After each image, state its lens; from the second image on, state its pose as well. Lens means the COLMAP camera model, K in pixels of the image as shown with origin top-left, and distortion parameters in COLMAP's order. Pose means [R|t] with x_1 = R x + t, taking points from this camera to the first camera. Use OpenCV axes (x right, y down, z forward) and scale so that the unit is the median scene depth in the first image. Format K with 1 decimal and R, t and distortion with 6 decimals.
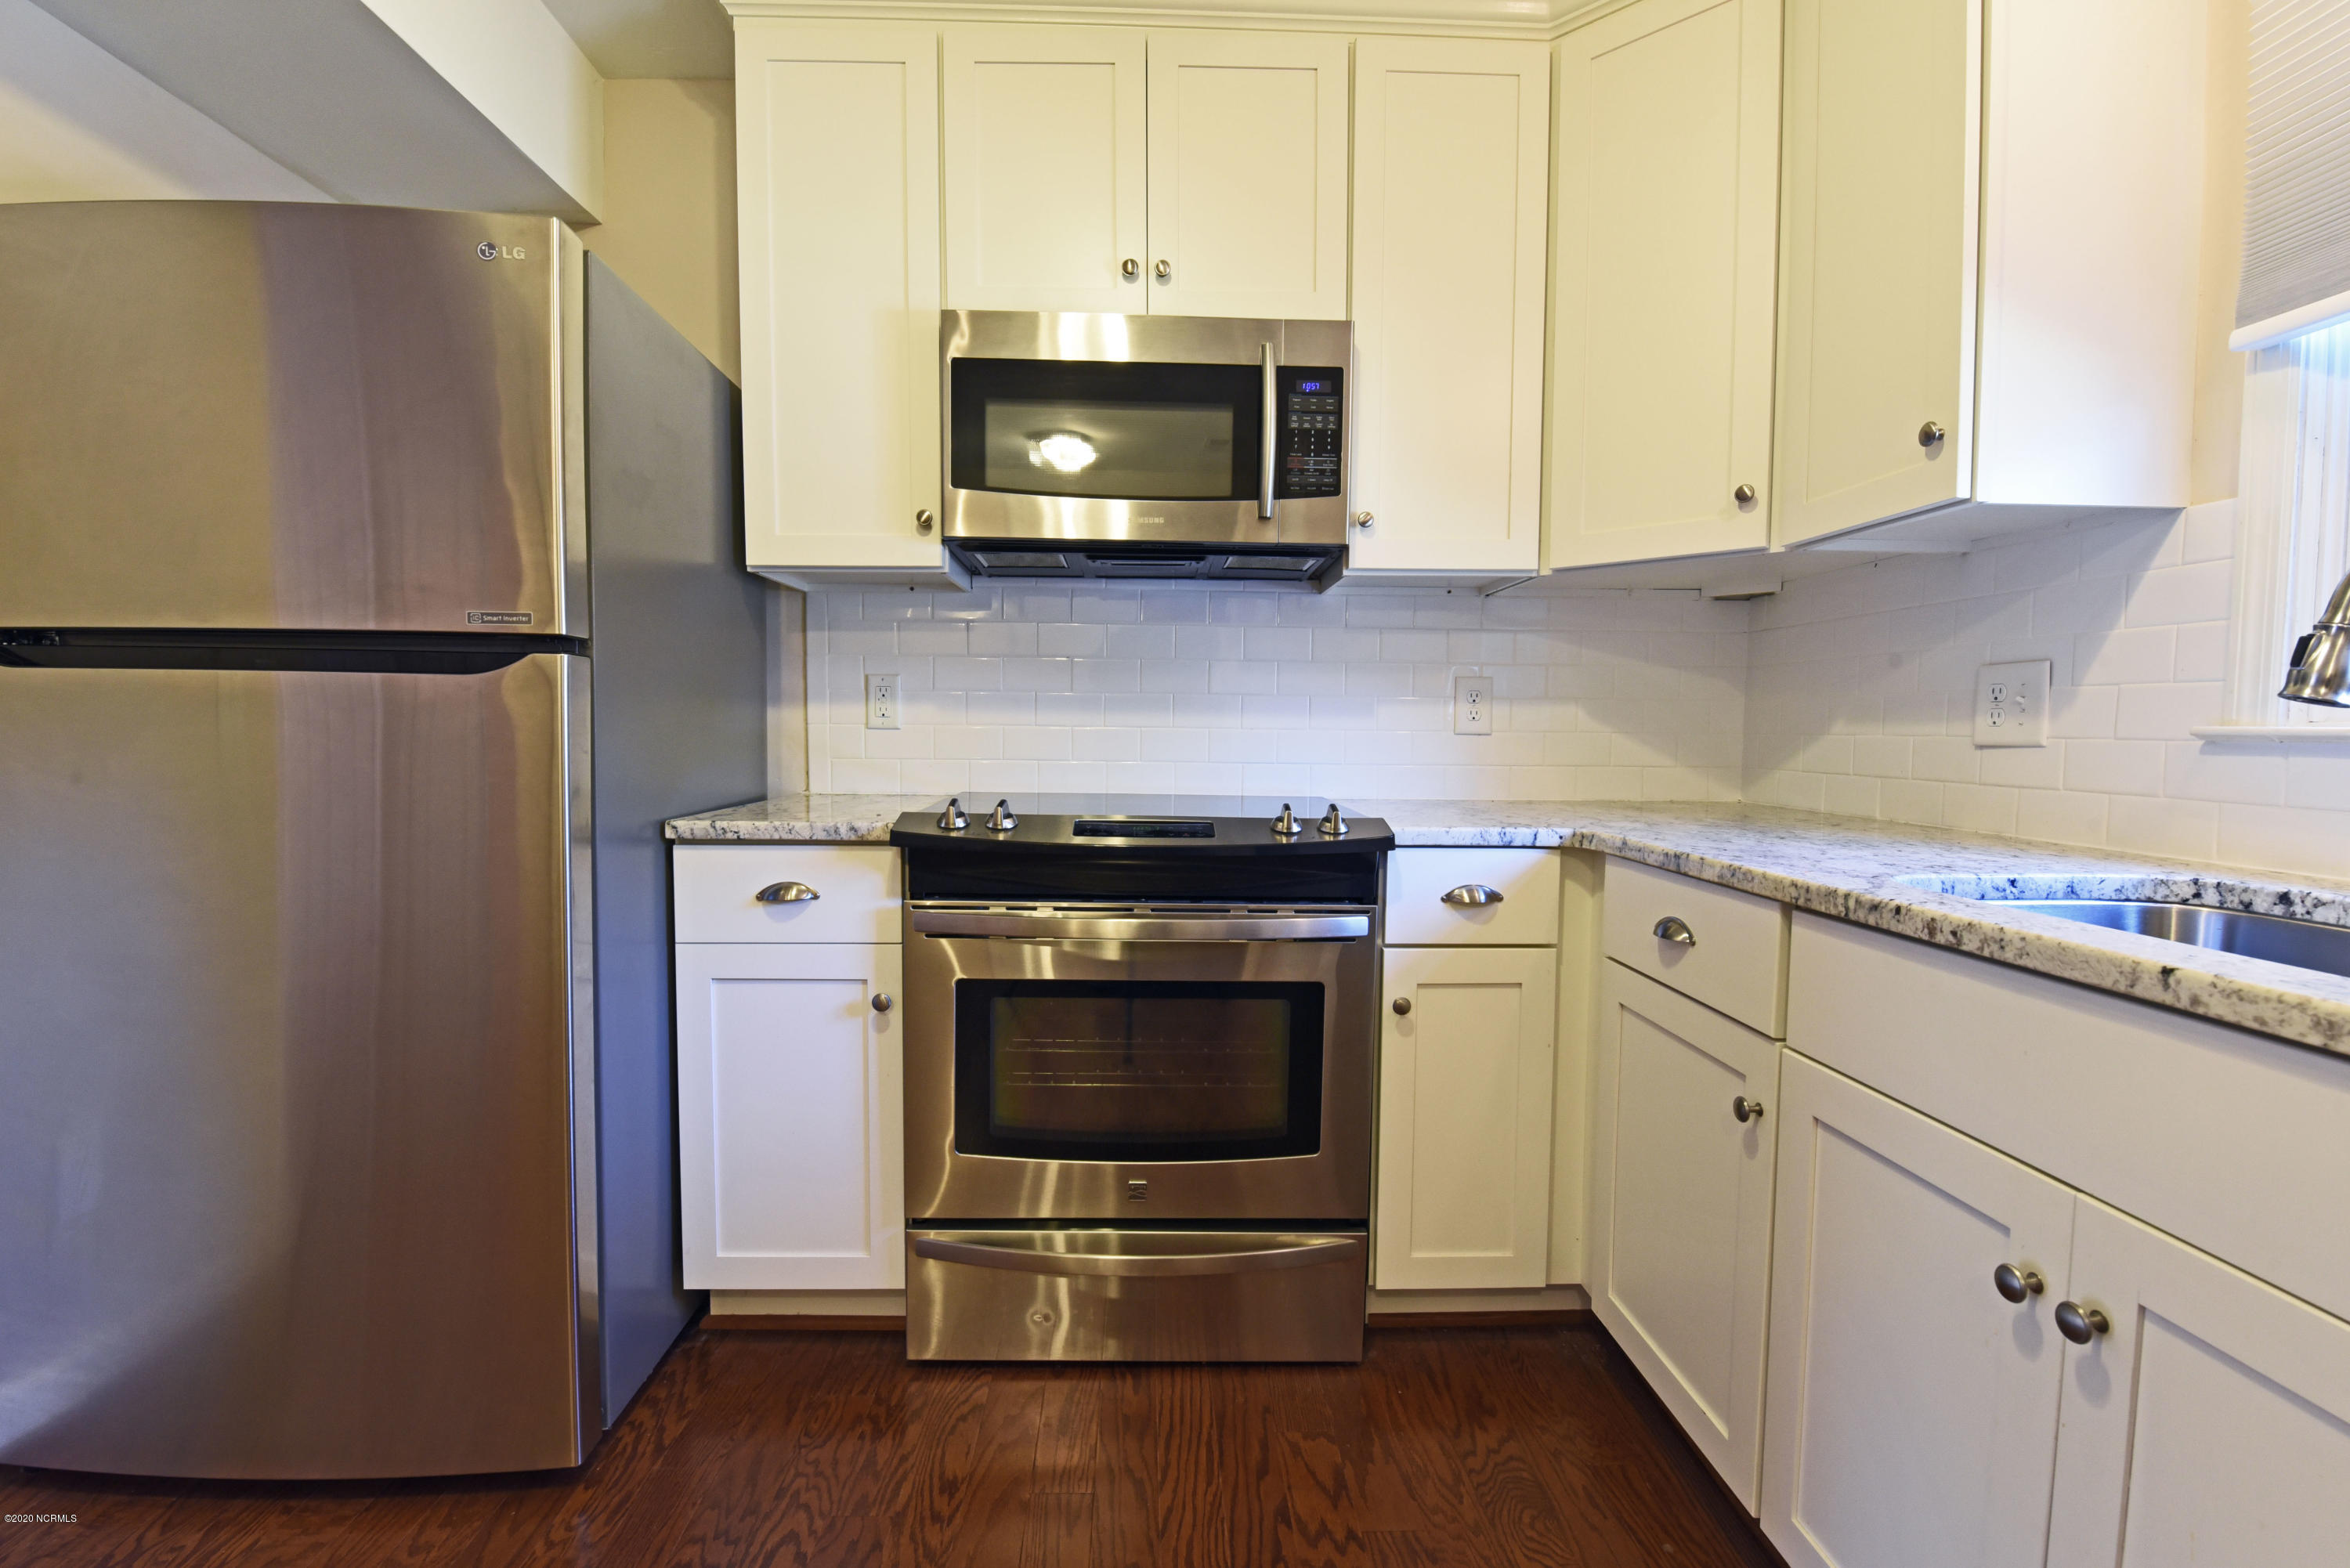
lens RADIAL K [[1030.1, 0, 1175.0], [0, 1030.1, 784.0], [0, 0, 1]] dist [-0.010292, -0.000052]
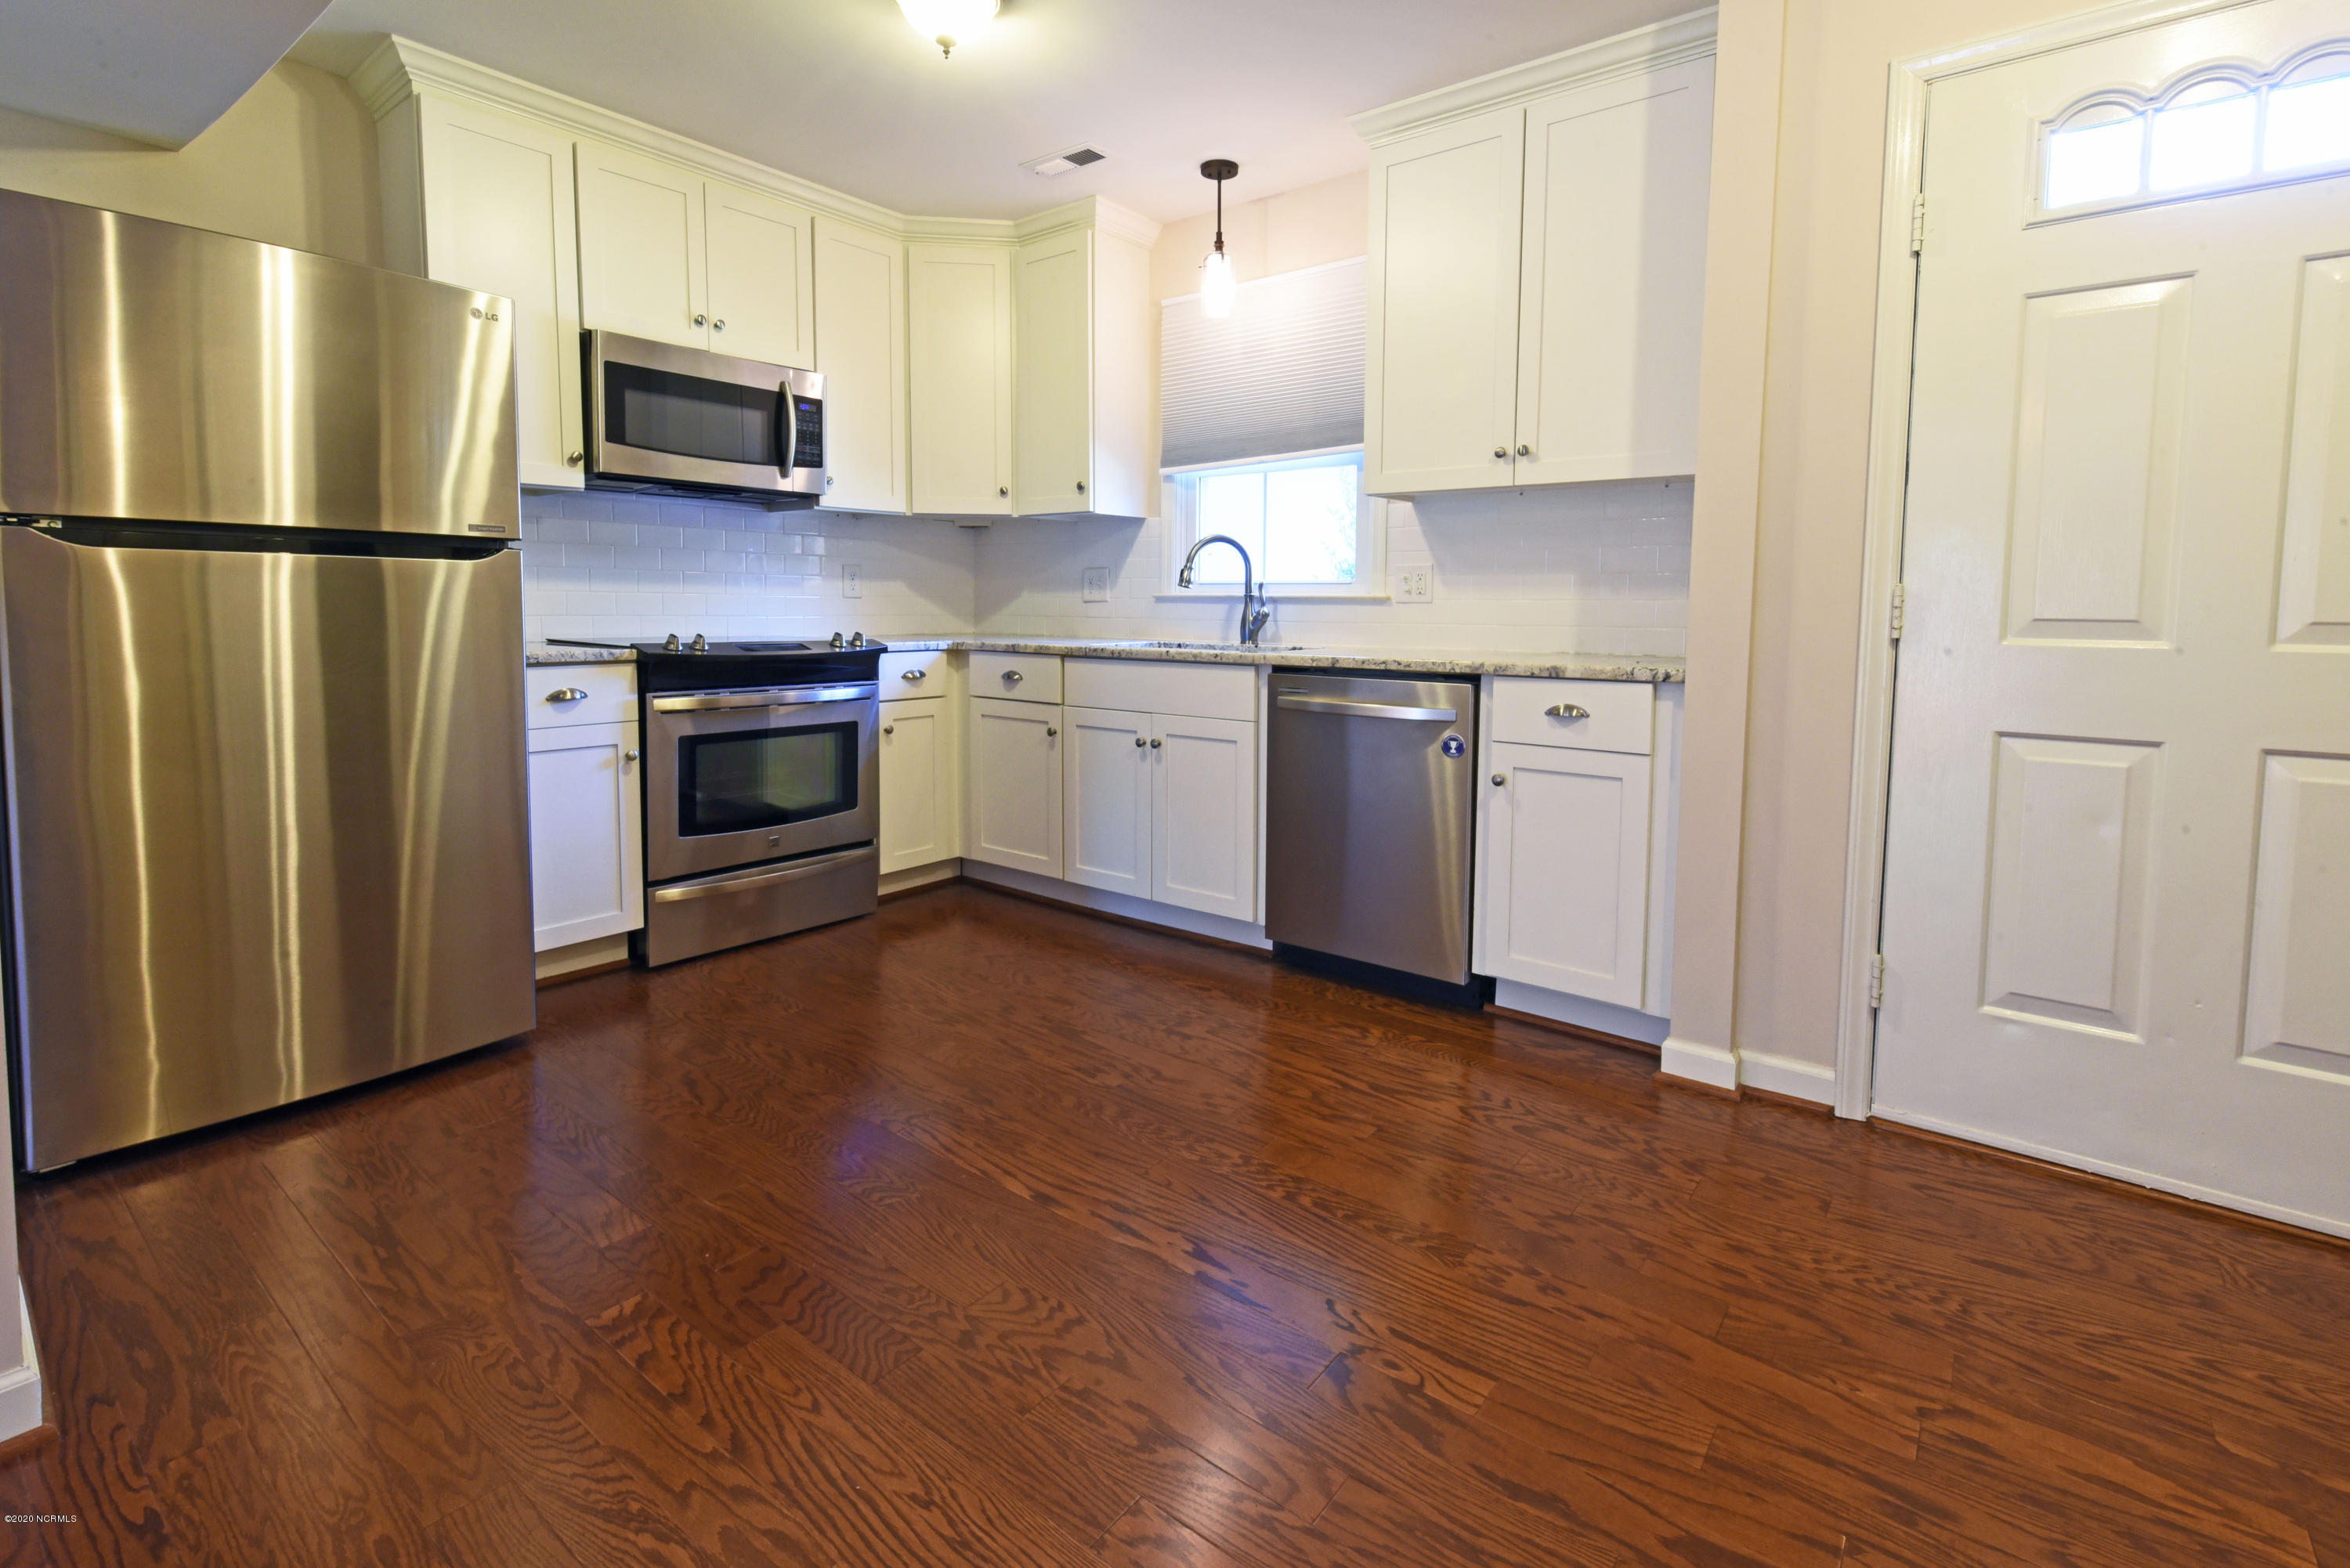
lens RADIAL K [[1077.8, 0, 1170.0], [0, 1077.8, 677.0], [0, 0, 1]] dist [0.000290, -0.000071]
pose [[0.648590, -0.056179, 0.759061, -1.036103], [0.040519, 0.998407, 0.039272, 0.048690], [-0.760058, 0.005285, 0.649833, -0.817844]]
